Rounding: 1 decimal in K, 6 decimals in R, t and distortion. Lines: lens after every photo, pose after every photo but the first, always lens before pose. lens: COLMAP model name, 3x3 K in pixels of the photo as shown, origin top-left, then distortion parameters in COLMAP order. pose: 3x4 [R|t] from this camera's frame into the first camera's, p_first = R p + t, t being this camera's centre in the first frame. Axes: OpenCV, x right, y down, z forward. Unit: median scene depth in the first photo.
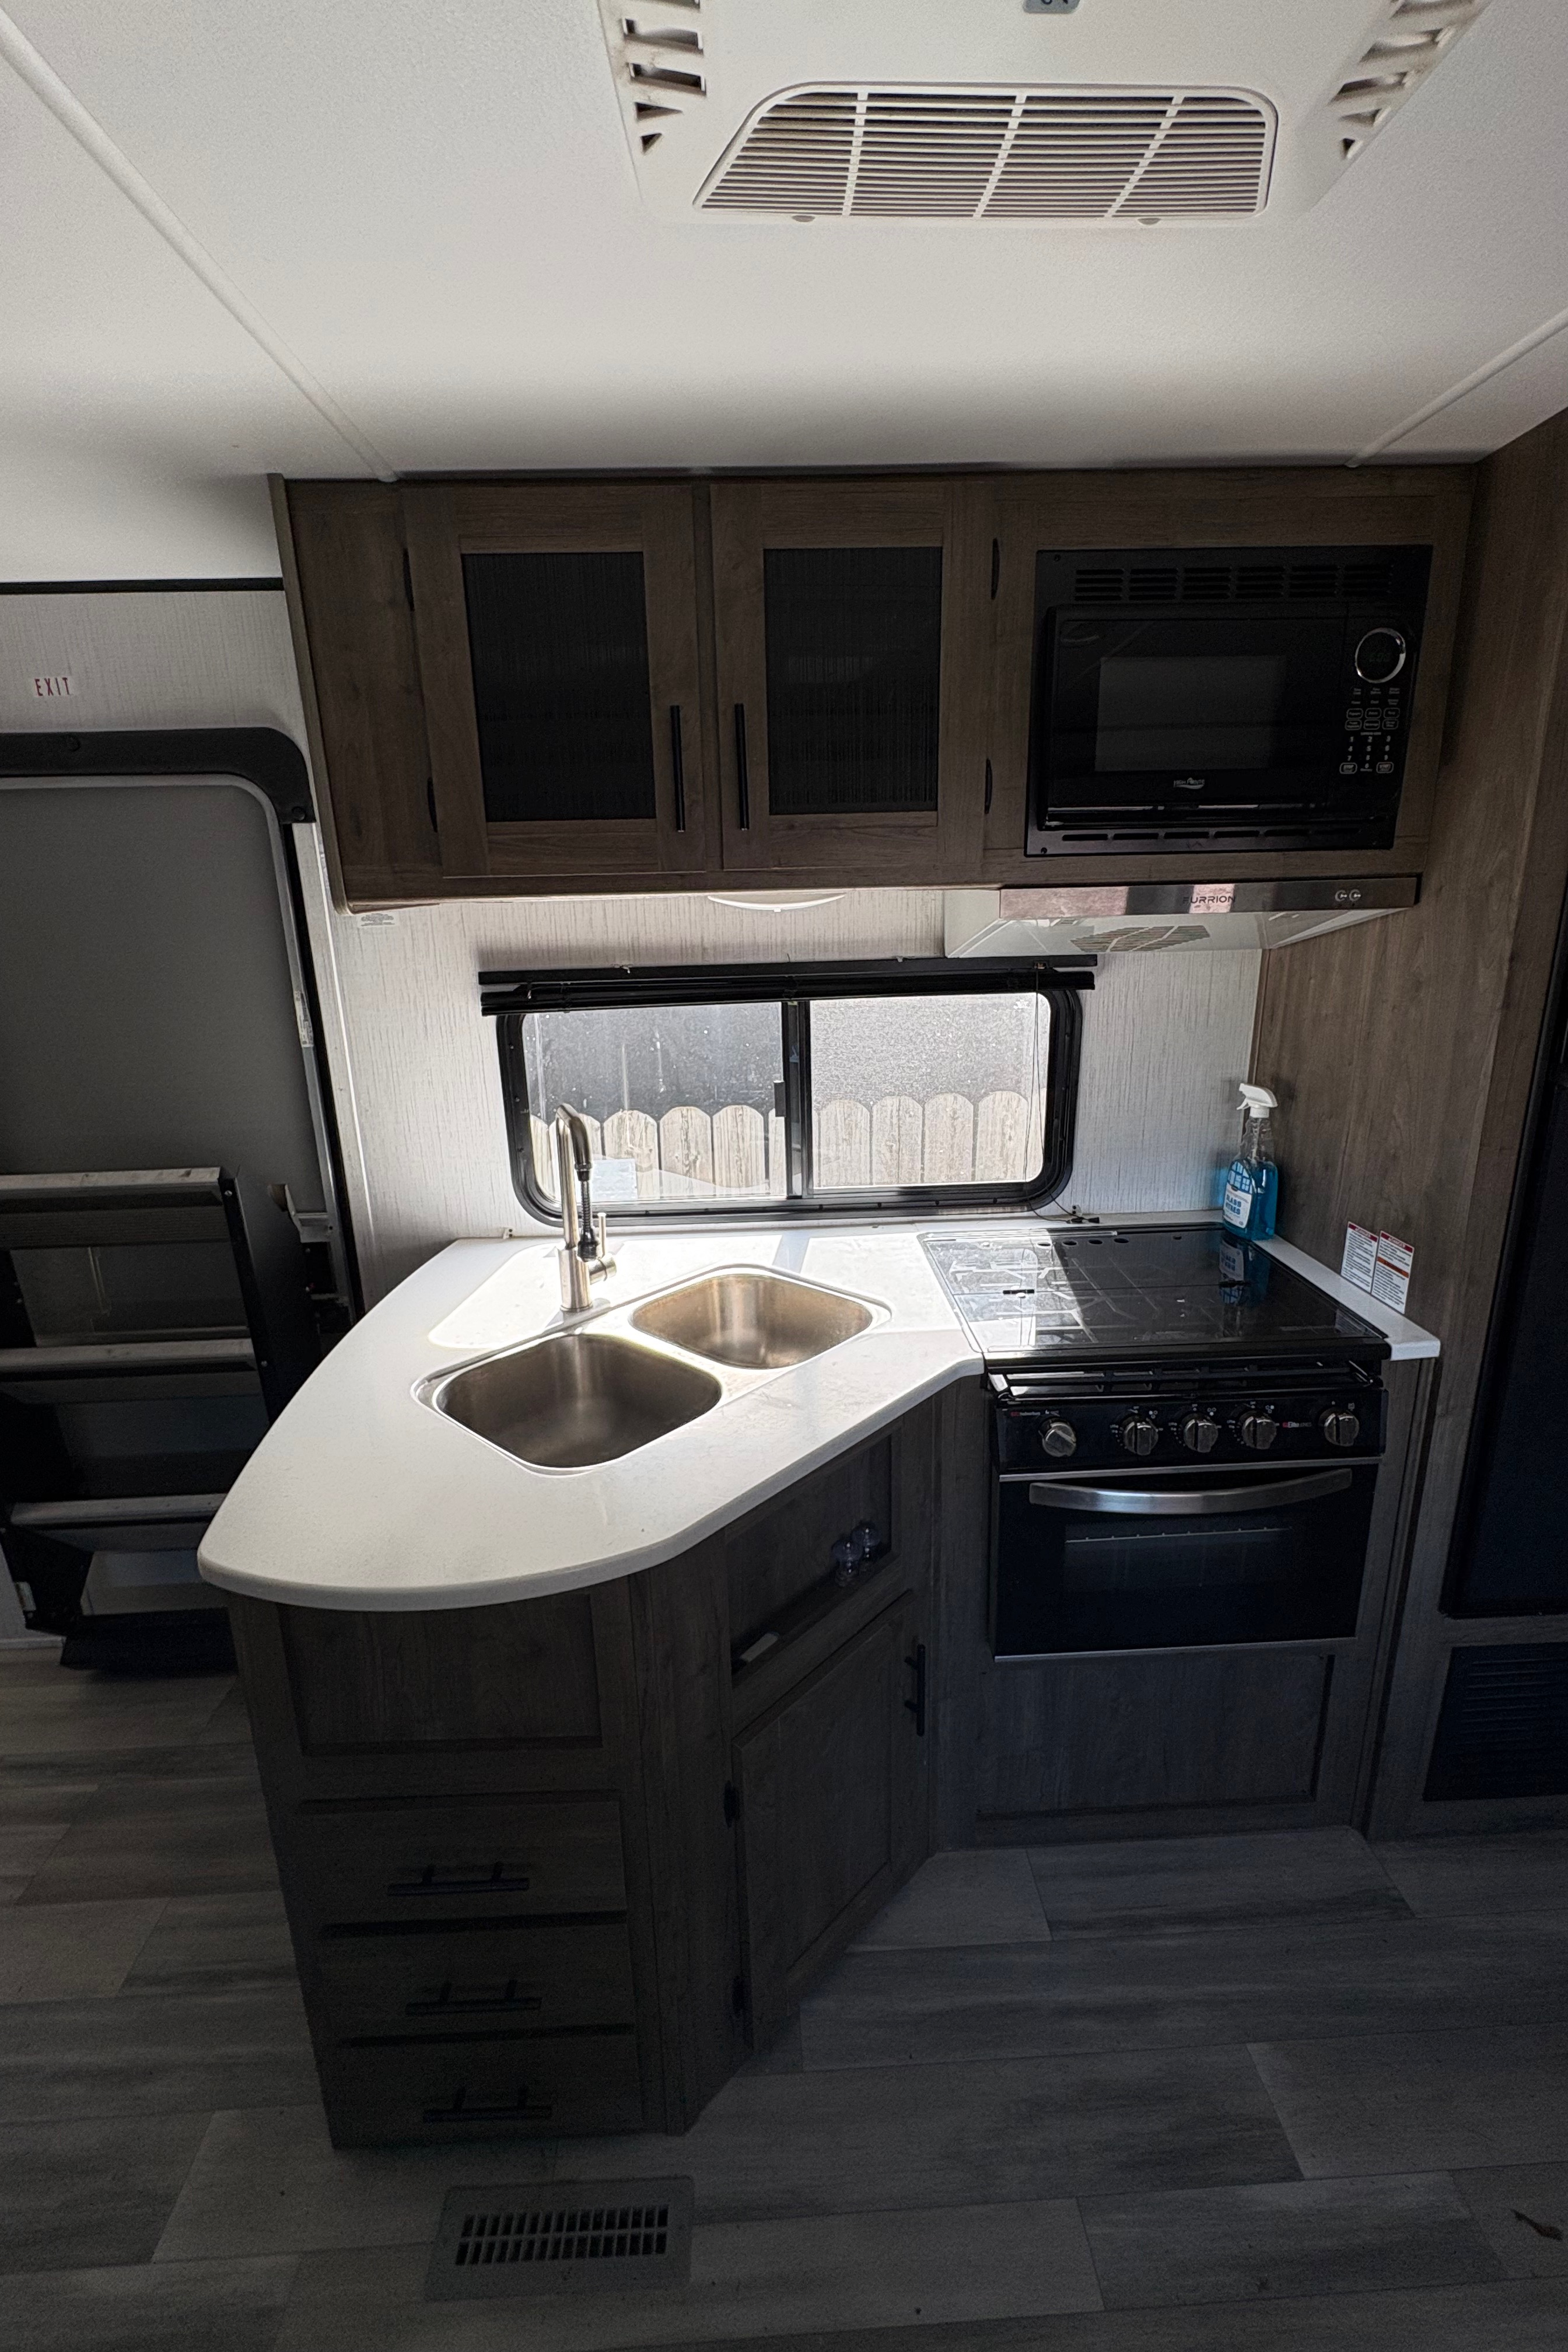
lens RADIAL K [[1009.3, 0, 788.9], [0, 1009.3, 1172.9], [0, 0, 1]] dist [-0.000453, -0.000302]
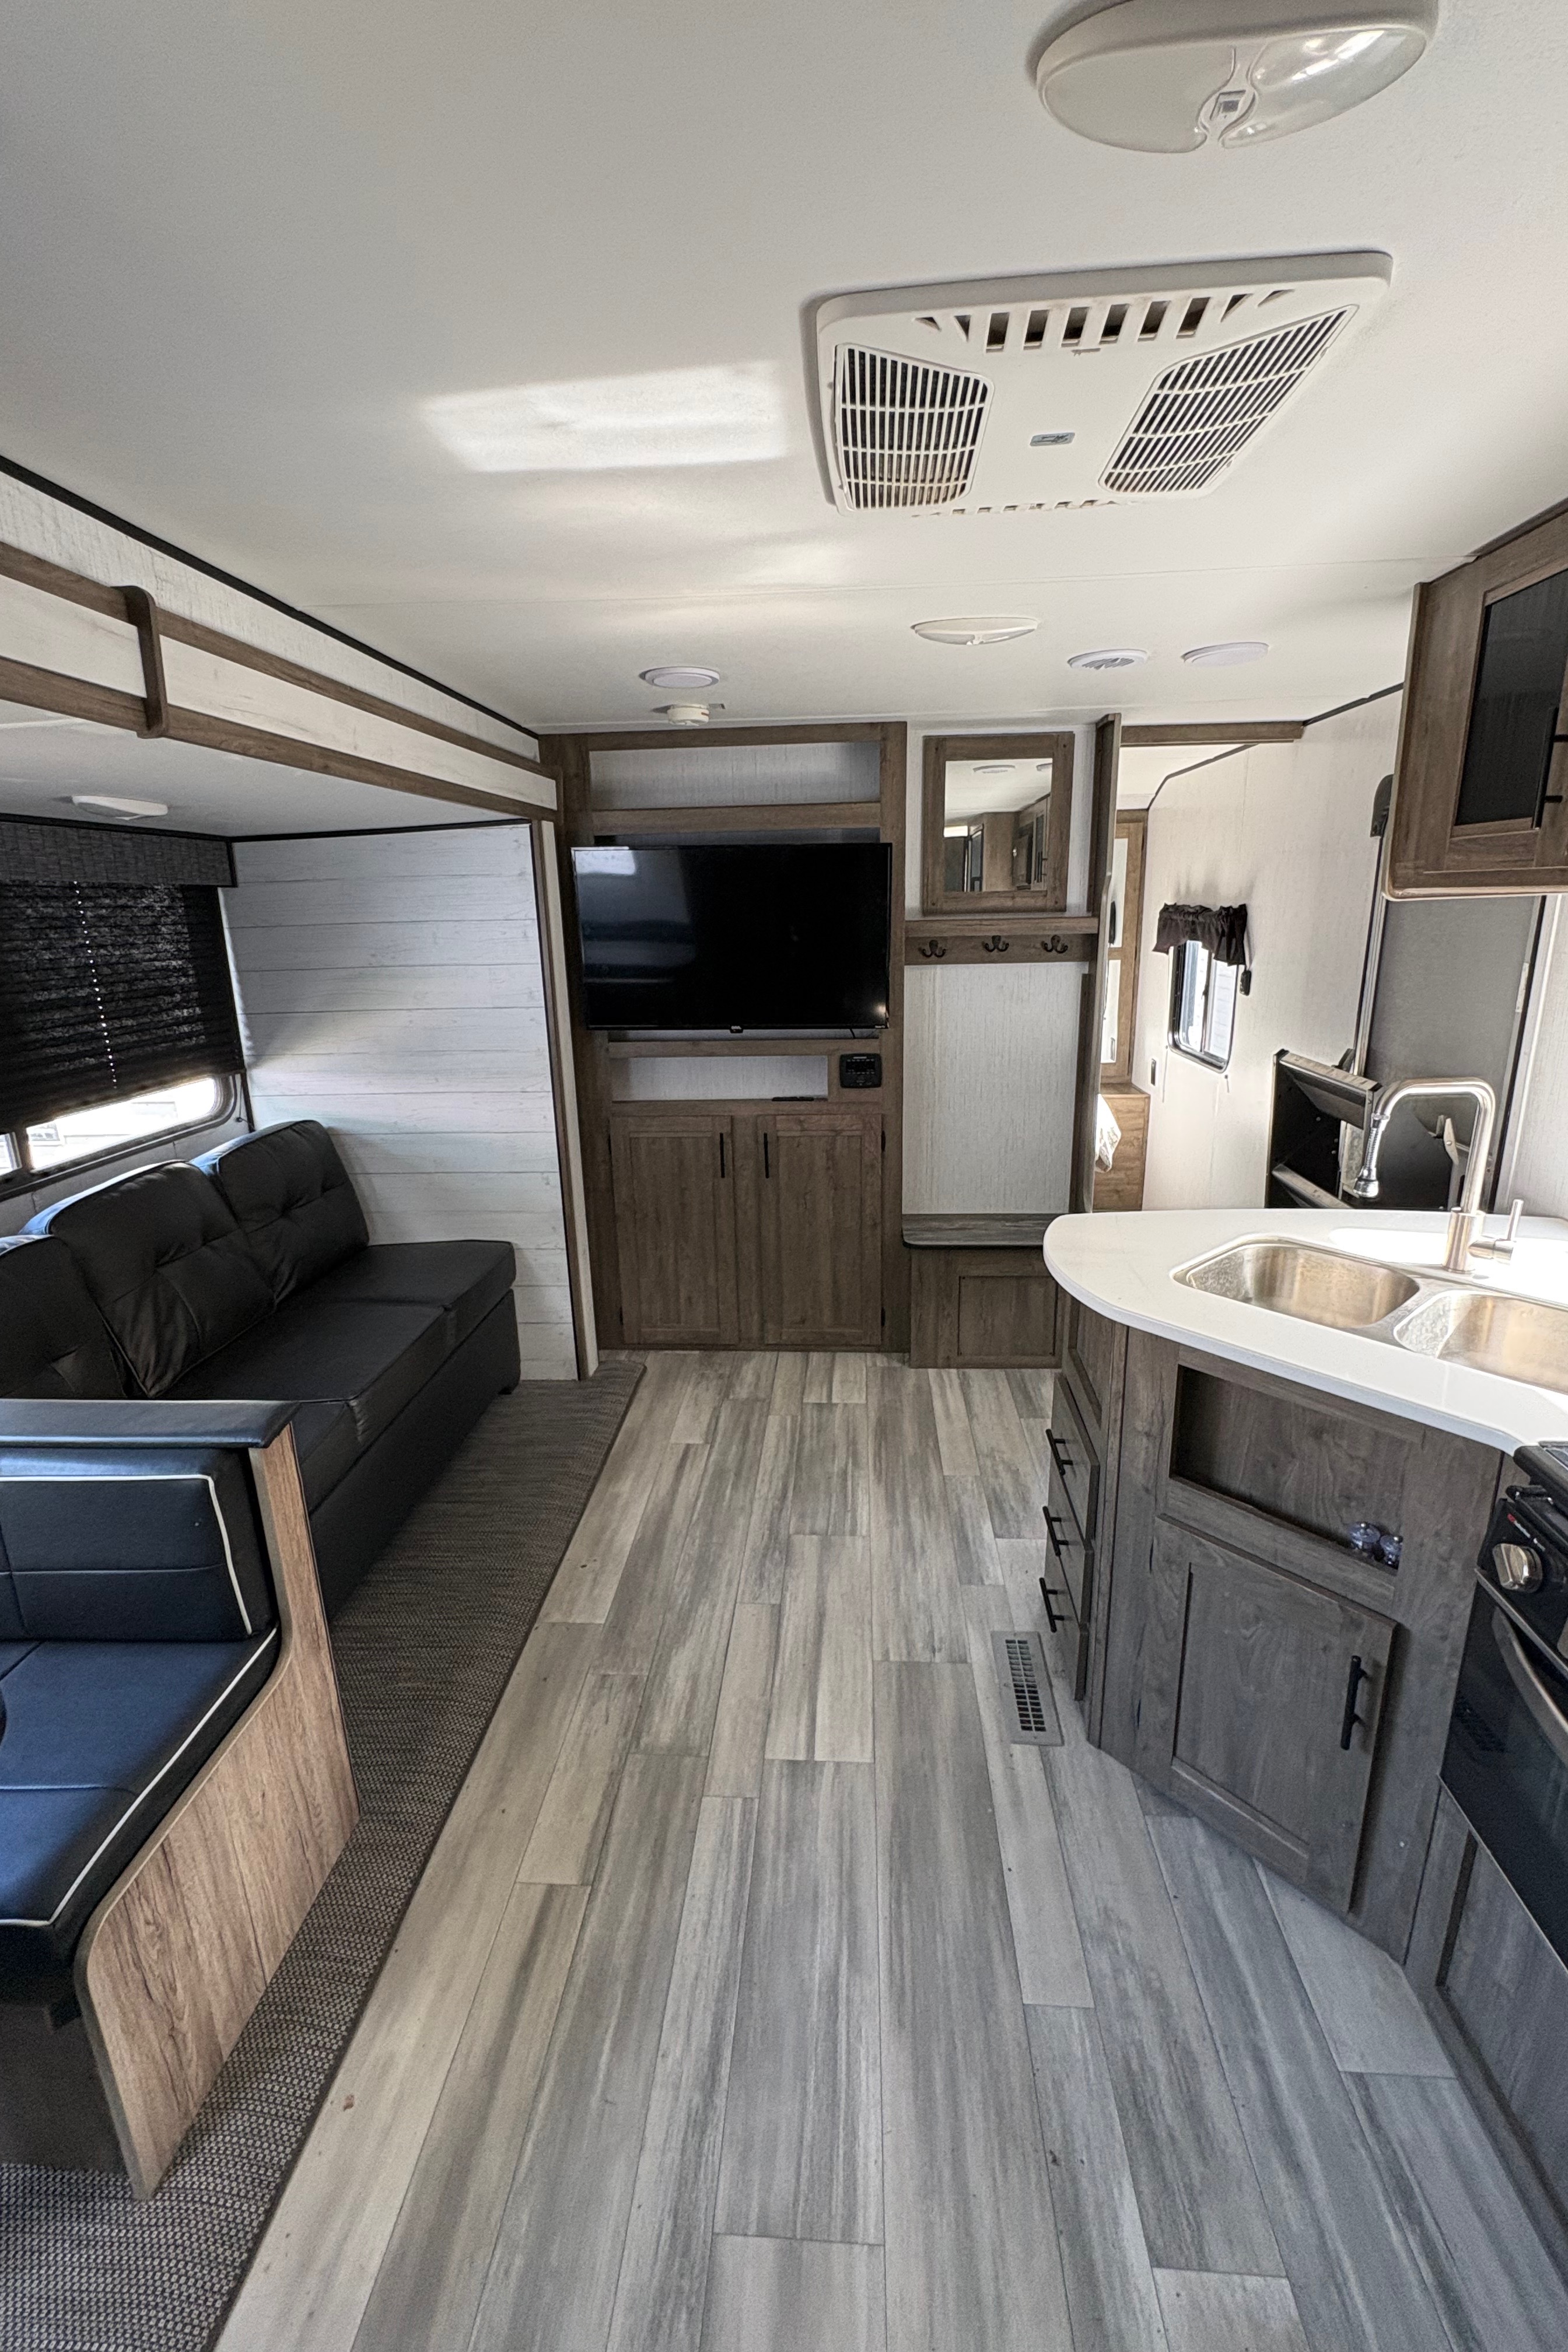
lens RADIAL K [[1010.3, 0, 780.1], [0, 1010.3, 1171.9], [0, 0, 1]] dist [0.000230, 0.000048]
pose [[-0.115213, 0.285329, -0.951480, 0.950899], [-0.245379, 0.919999, 0.305601, -0.125986], [0.962557, 0.268682, -0.035982, 0.344026]]
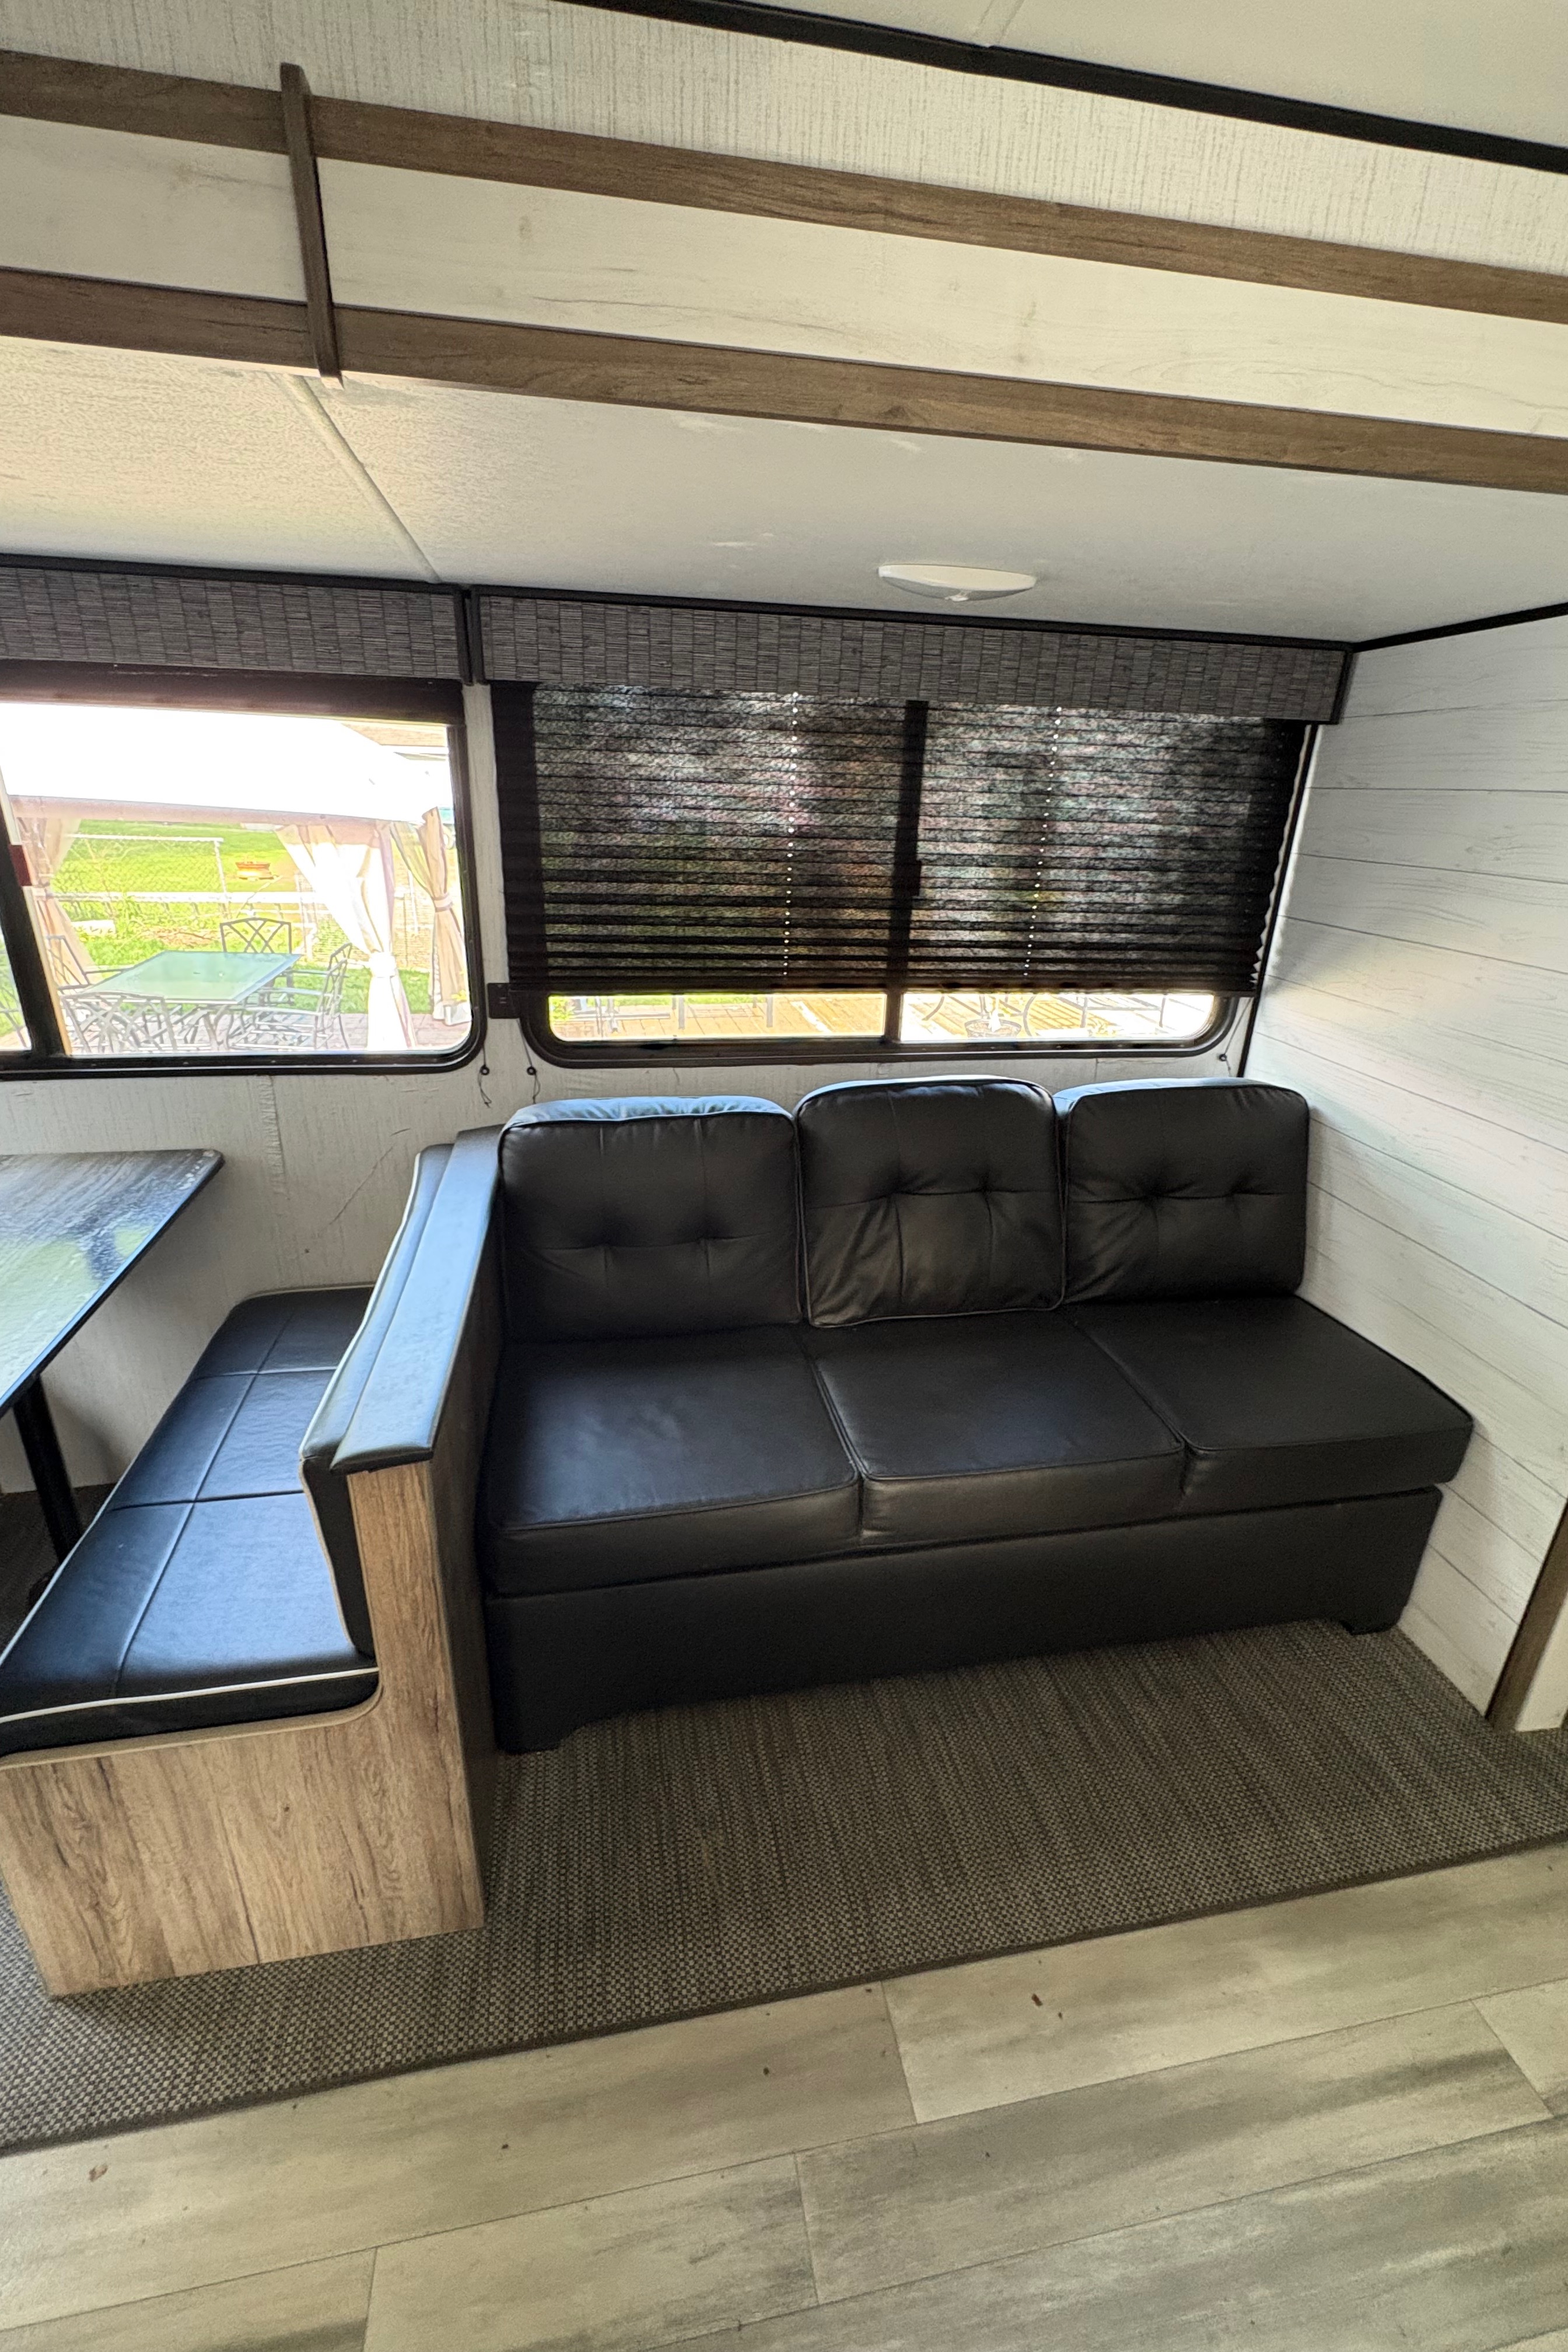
lens RADIAL K [[1010.3, 0, 780.1], [0, 1010.3, 1171.9], [0, 0, 1]] dist [0.000230, 0.000048]
pose [[-0.989260, 0.048022, -0.138052, -0.061470], [-0.046730, 0.791008, 0.610018, -0.077398], [0.138494, 0.609918, -0.780269, 0.369532]]
